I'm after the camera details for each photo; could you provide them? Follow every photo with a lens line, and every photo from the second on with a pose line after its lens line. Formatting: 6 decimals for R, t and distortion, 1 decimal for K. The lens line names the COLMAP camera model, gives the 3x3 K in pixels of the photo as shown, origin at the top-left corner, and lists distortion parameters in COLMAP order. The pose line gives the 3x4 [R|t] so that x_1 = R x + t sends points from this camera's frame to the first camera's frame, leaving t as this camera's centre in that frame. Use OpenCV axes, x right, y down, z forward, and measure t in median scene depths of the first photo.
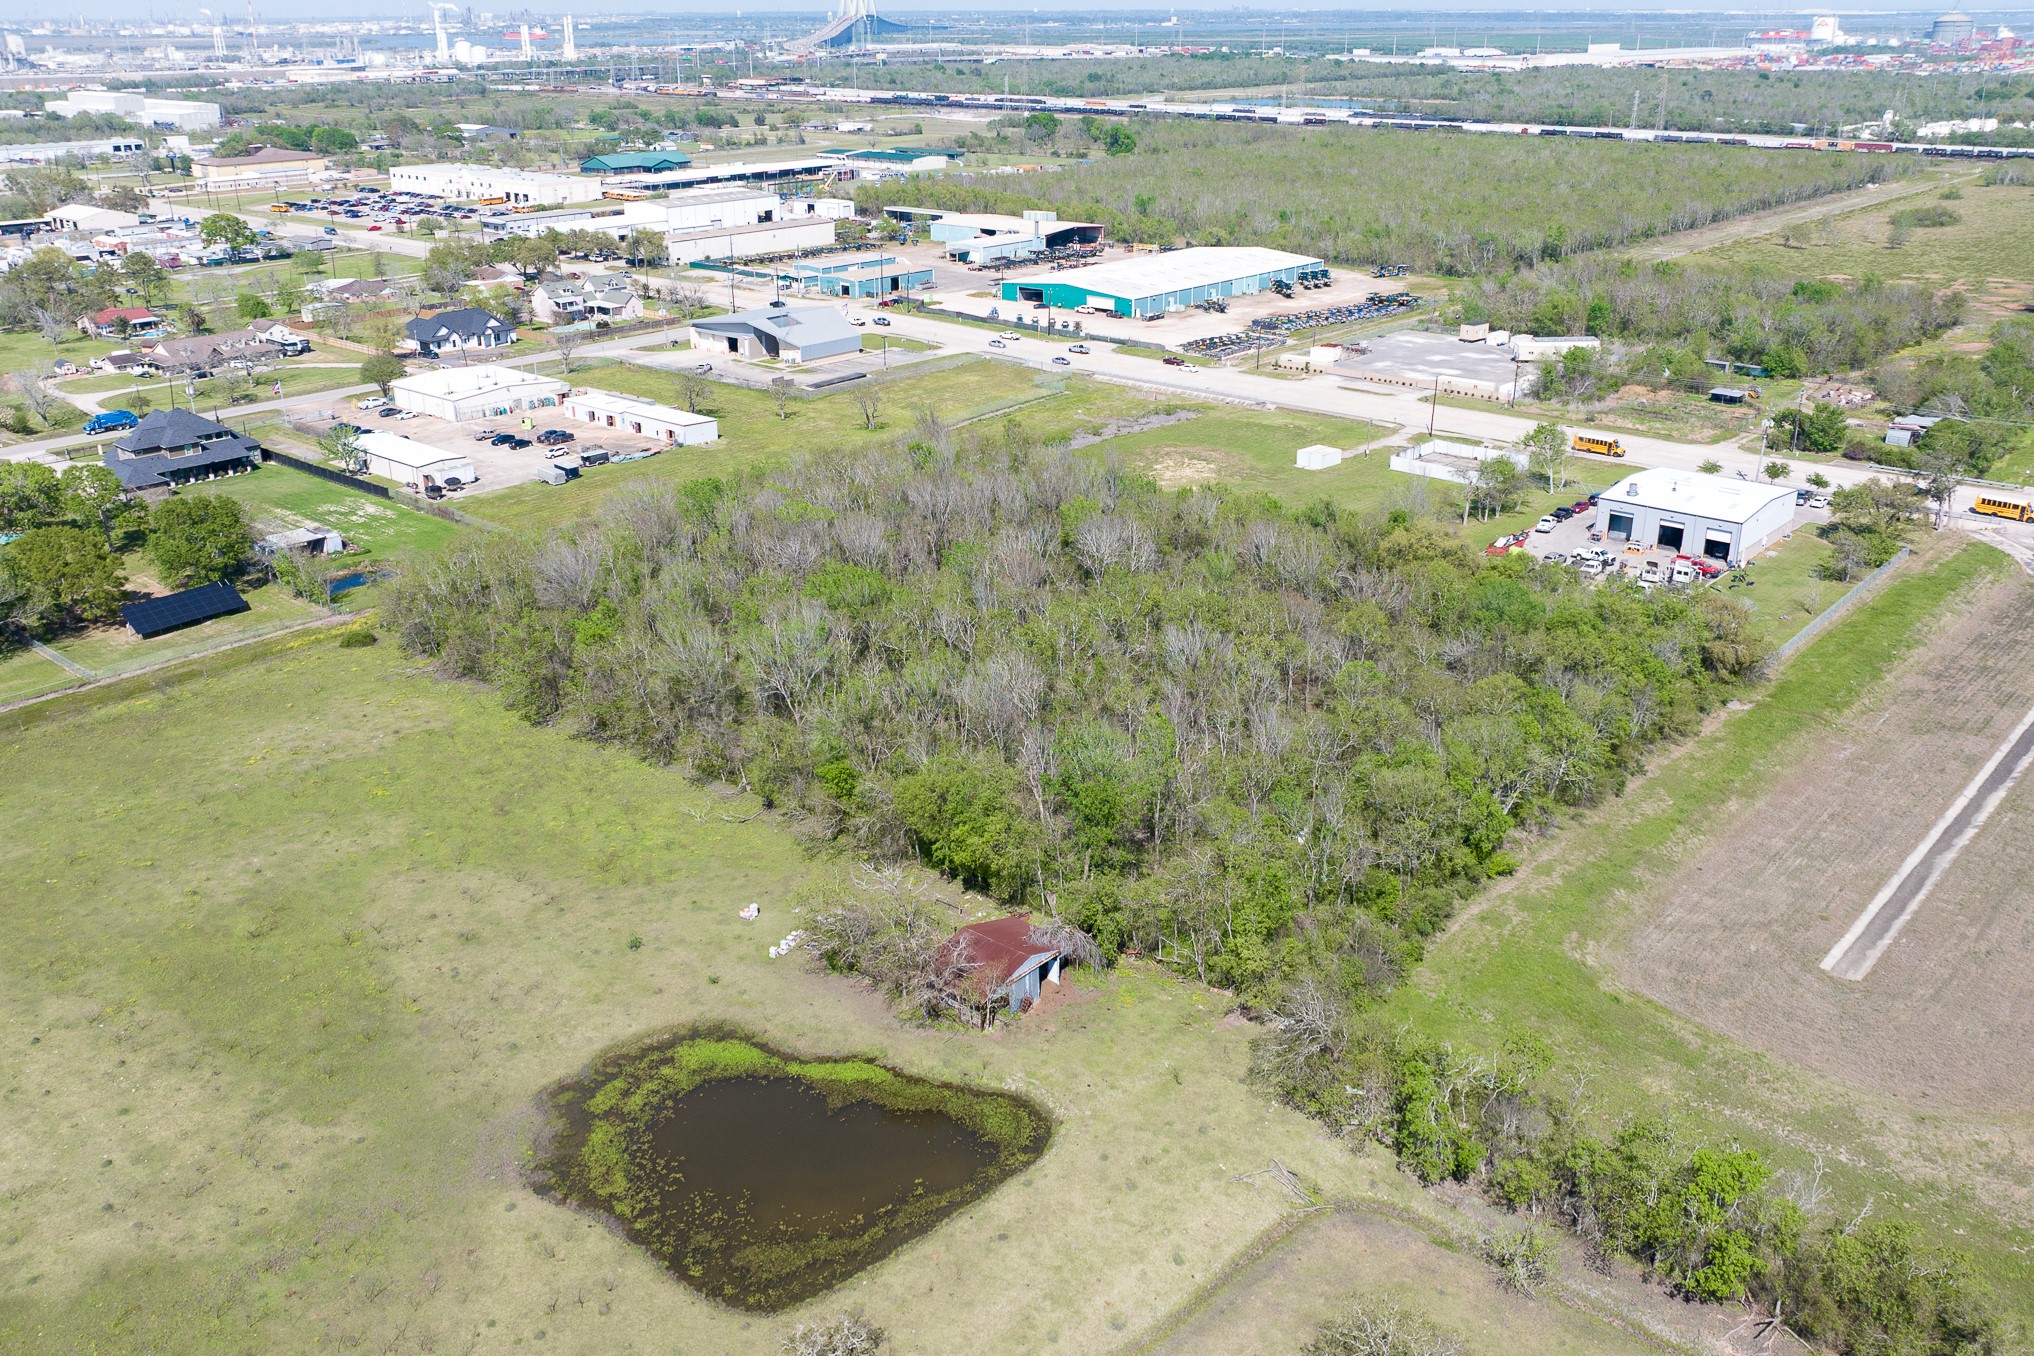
lens RADIAL K [[1714.7, 0, 1021.4], [0, 1714.7, 645.5], [0, 0, 1]] dist [-0.016674, -0.013030]
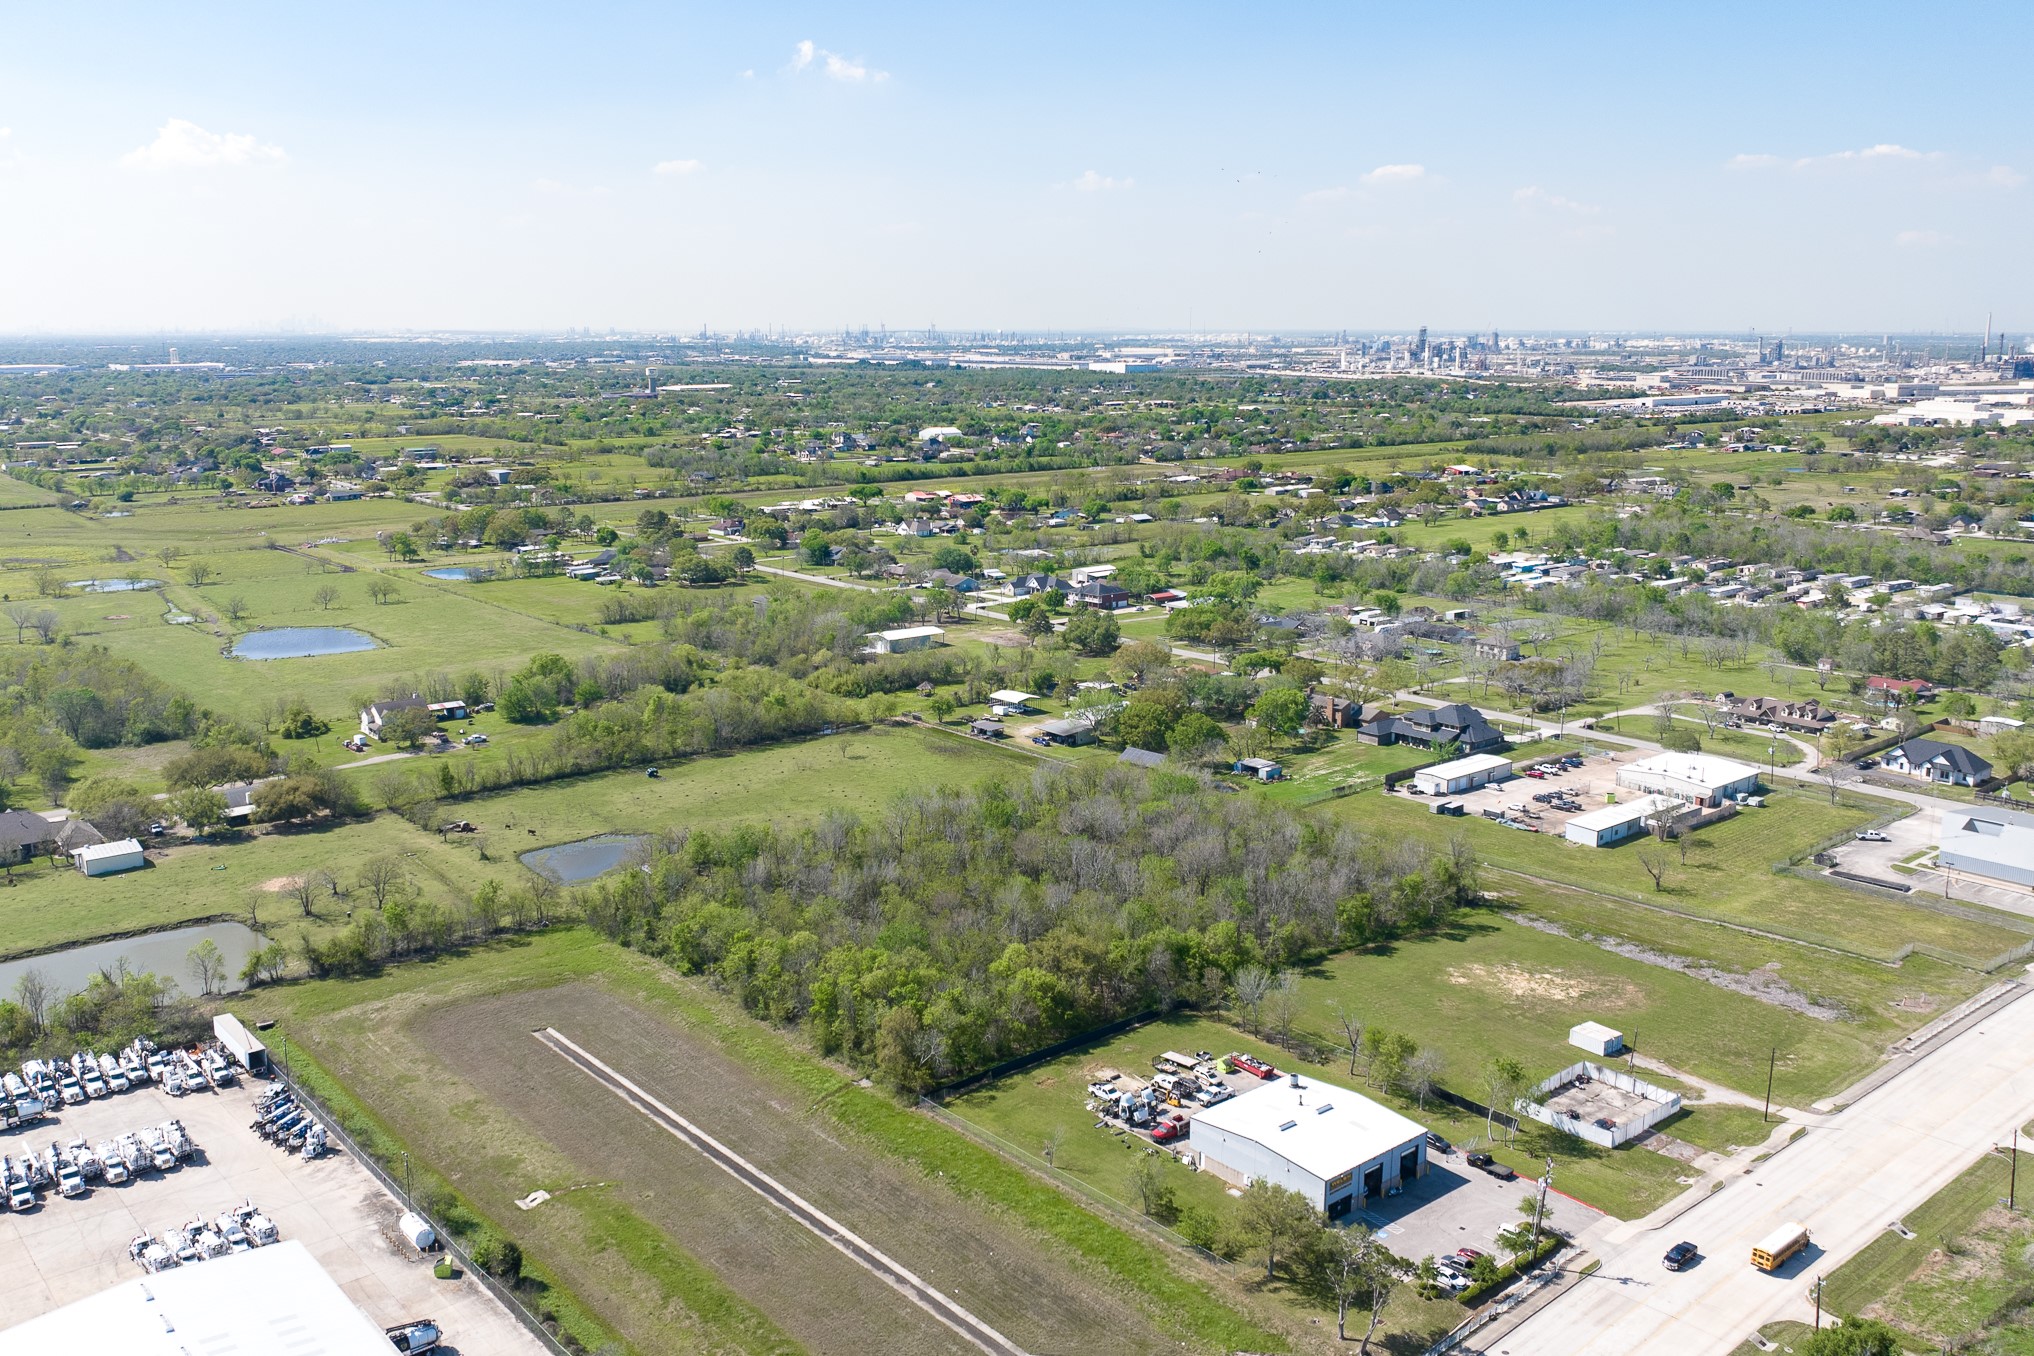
lens RADIAL K [[1691.4, 0, 1017.0], [0, 1691.4, 678.0], [0, 0, 1]] dist [0.006172, -0.077198]
pose [[-0.134863, 0.206942, -0.969014, 0.973585], [-0.348468, 0.905571, 0.241891, -0.366533], [0.927568, 0.370293, -0.050015, 0.645836]]
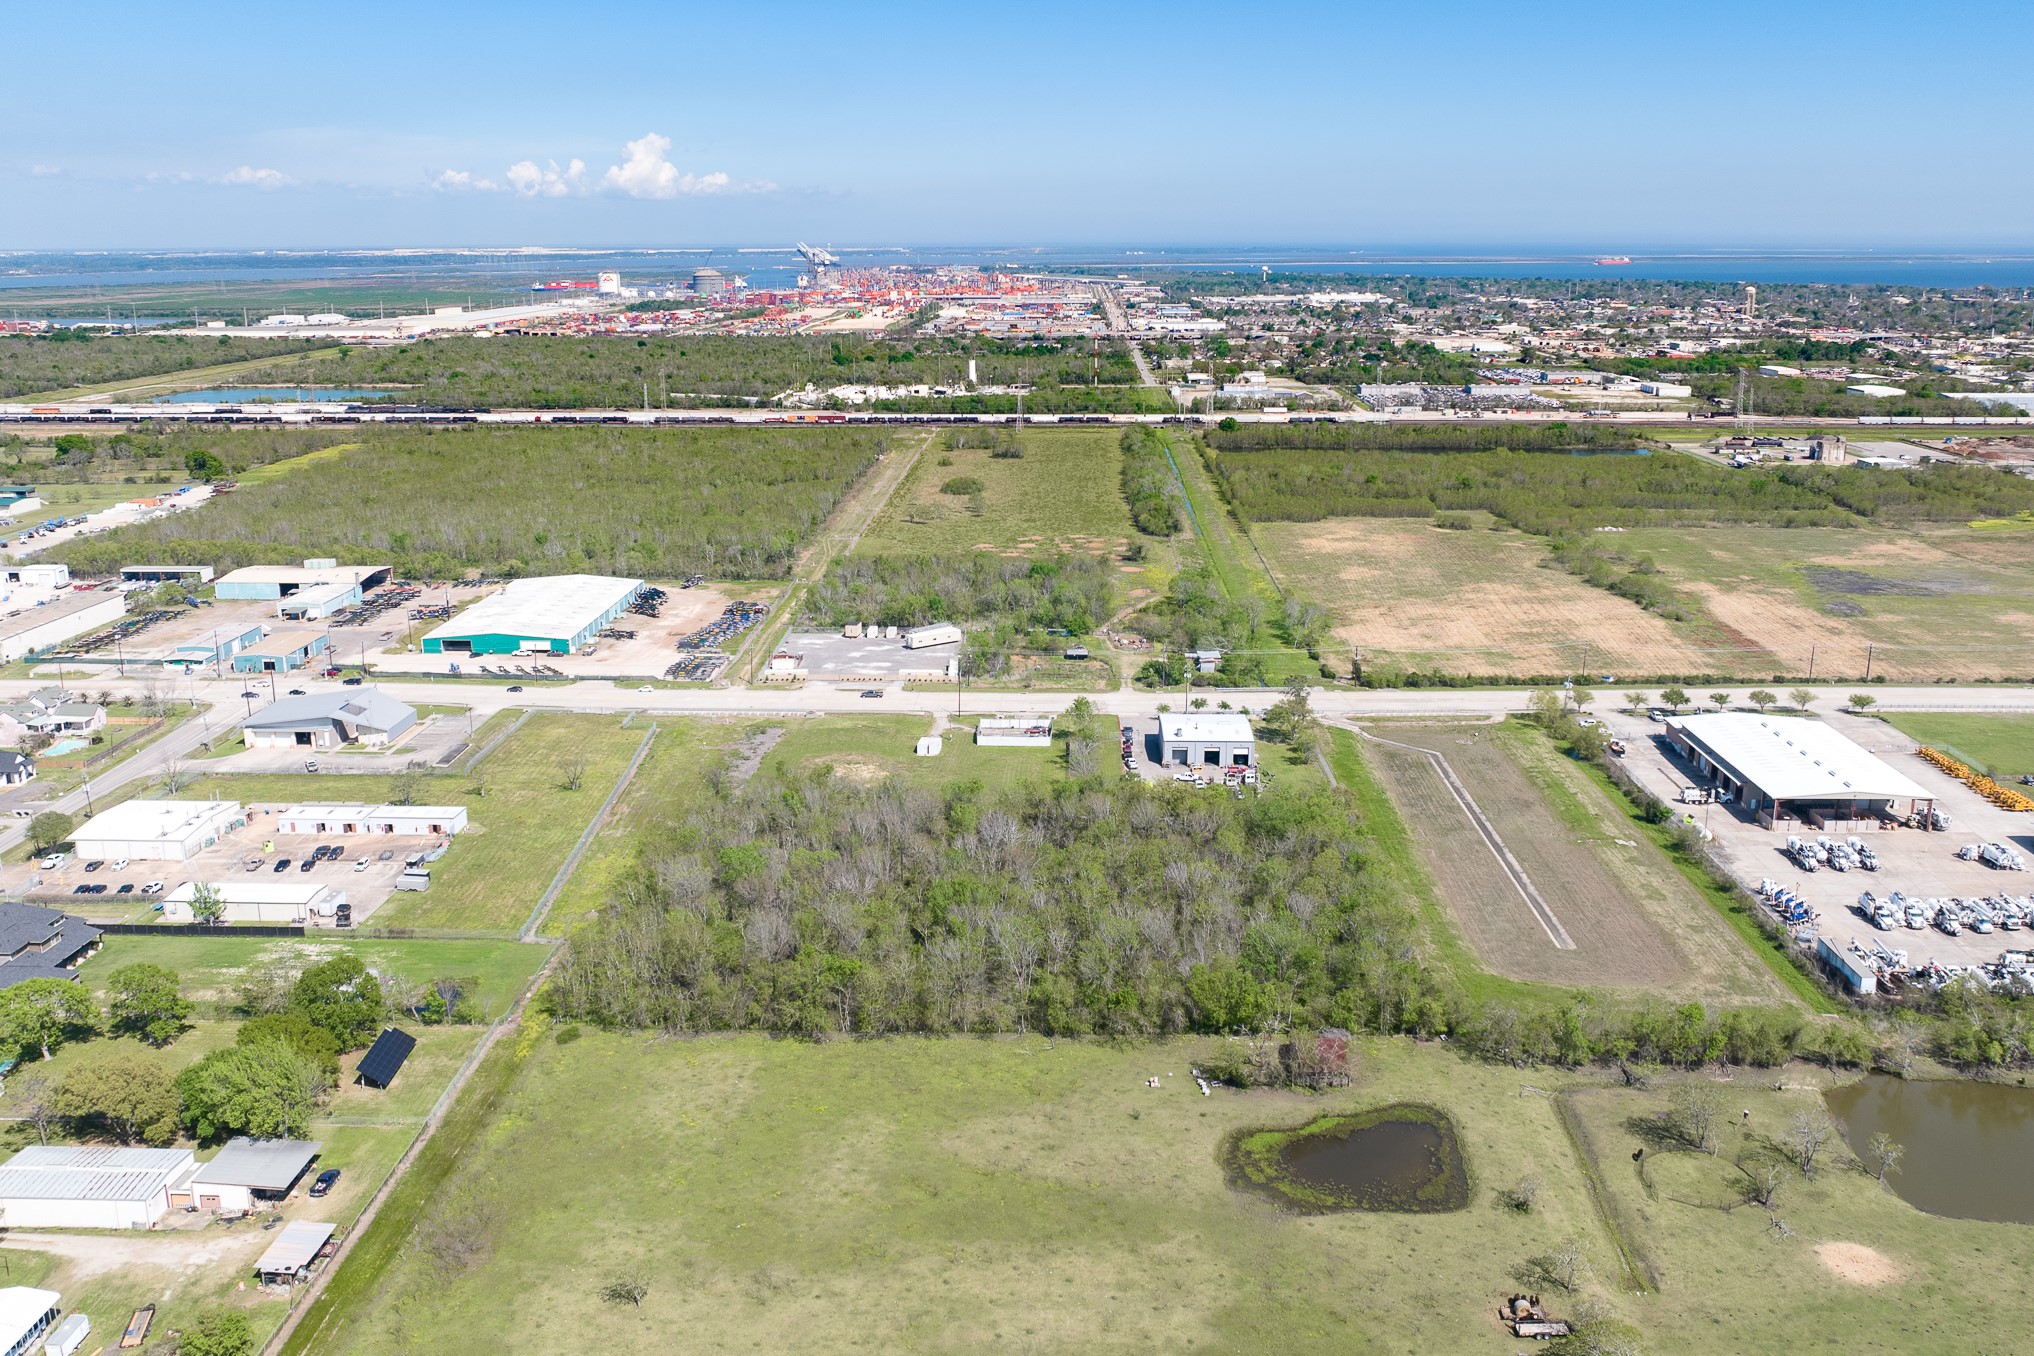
lens RADIAL K [[1691.4, 0, 1017.0], [0, 1691.4, 678.0], [0, 0, 1]] dist [0.006172, -0.077198]
pose [[0.773570, -0.155699, 0.614286, -0.574894], [0.220735, 0.974845, -0.030883, -0.098880], [-0.594025, 0.159484, 0.788479, -0.136942]]
